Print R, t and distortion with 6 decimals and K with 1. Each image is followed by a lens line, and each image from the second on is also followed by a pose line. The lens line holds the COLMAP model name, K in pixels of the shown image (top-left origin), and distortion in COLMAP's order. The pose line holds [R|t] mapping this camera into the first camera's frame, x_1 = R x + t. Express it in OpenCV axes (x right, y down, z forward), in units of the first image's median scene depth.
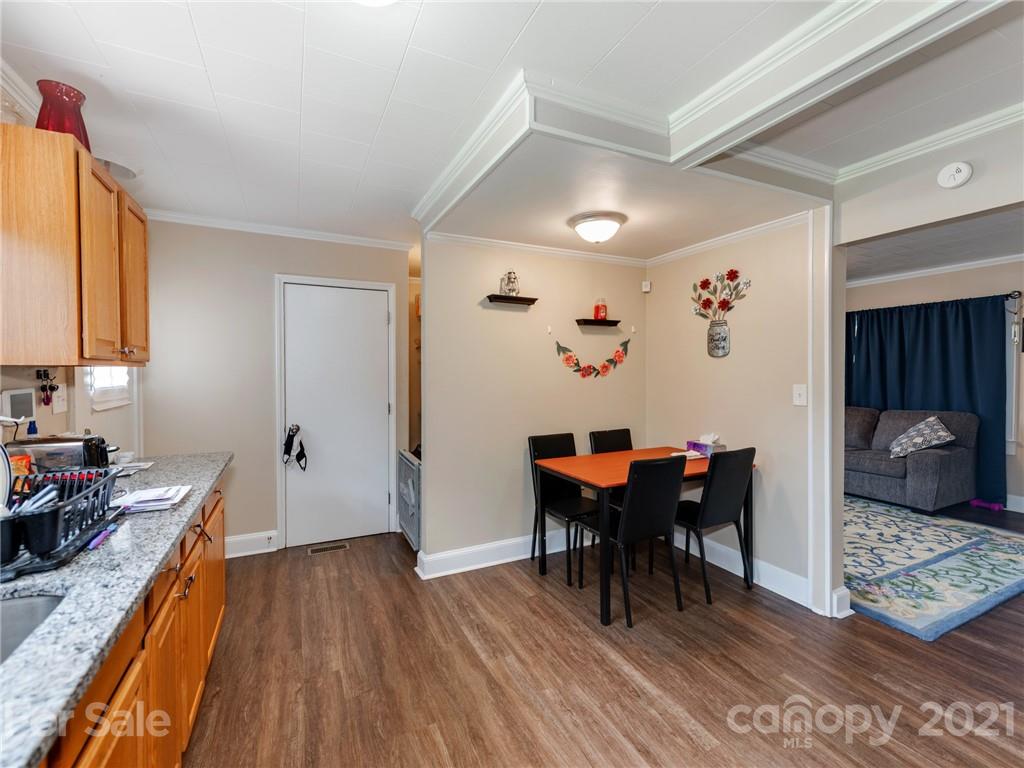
lens RADIAL K [[472.4, 0, 519.1], [0, 472.4, 381.7], [0, 0, 1]] dist [0.014010, -0.000092]
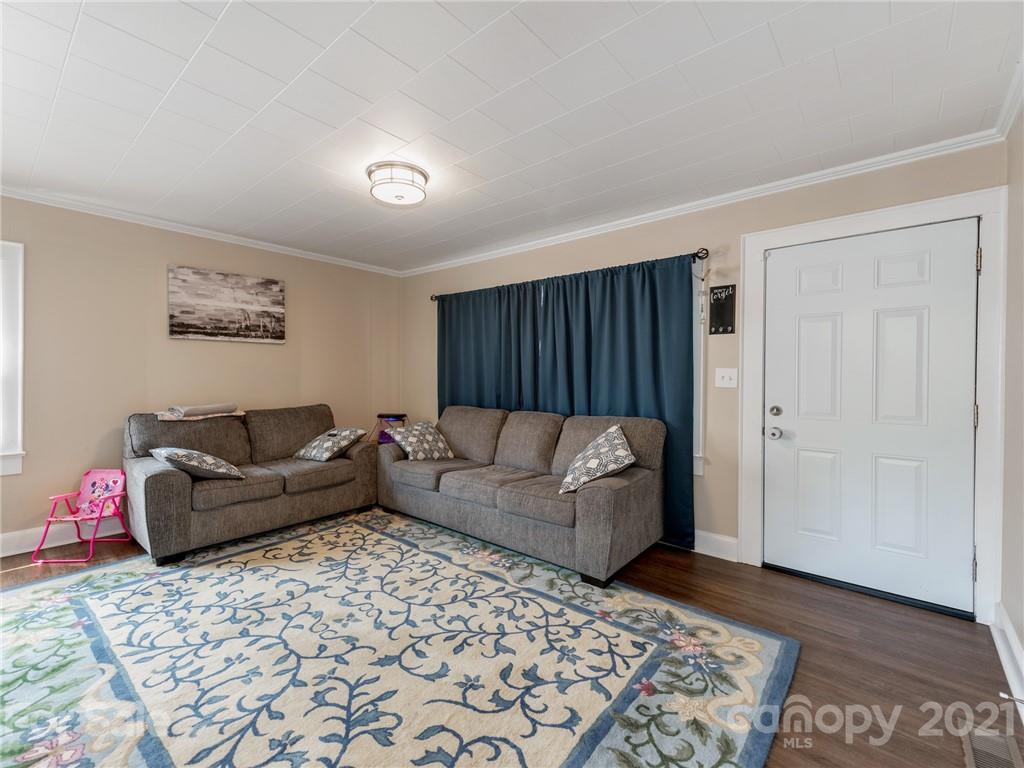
lens RADIAL K [[458.2, 0, 512.0], [0, 458.2, 384.0], [0, 0, 1]] dist [0.021161, -0.000320]
pose [[0.918740, -0.003690, 0.394845, 0.619801], [0.003138, 0.999993, 0.002044, 0.014727], [-0.394850, -0.000639, 0.918745, 0.594209]]
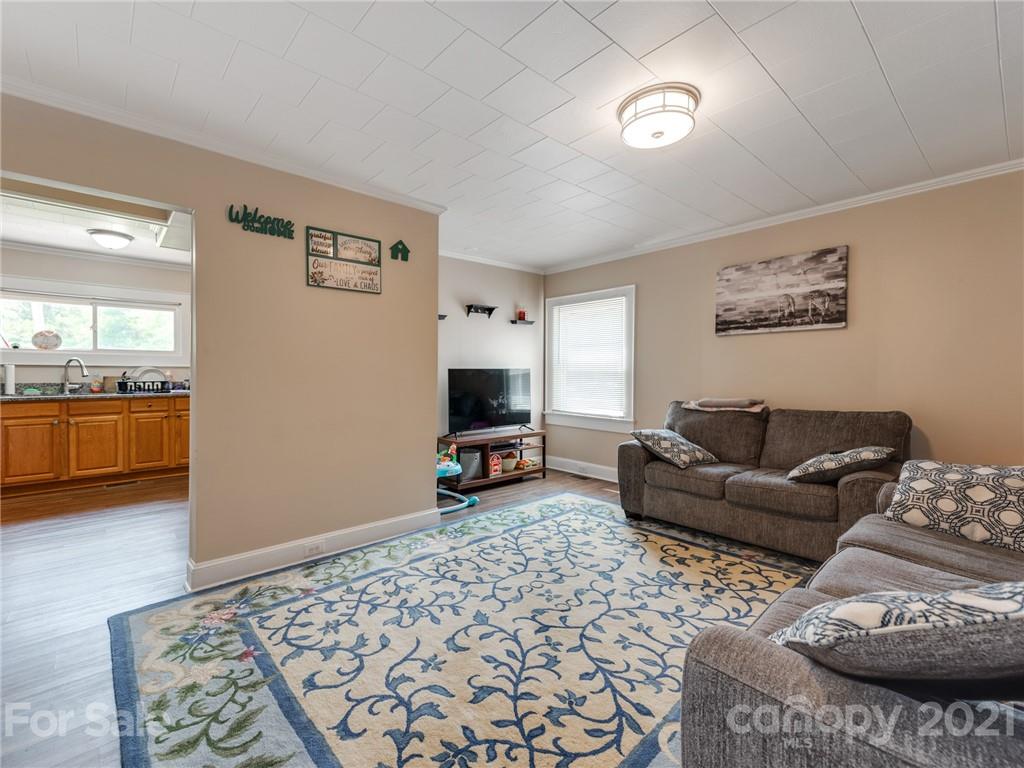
lens RADIAL K [[449.6, 0, 462.4], [0, 449.6, 381.9], [0, 0, 1]] dist [0.006330, -0.000551]
pose [[0.210979, 0.020077, -0.977284, 1.268866], [-0.026155, 0.999547, 0.014888, 0.024912], [0.977141, 0.022420, 0.211408, 1.002188]]
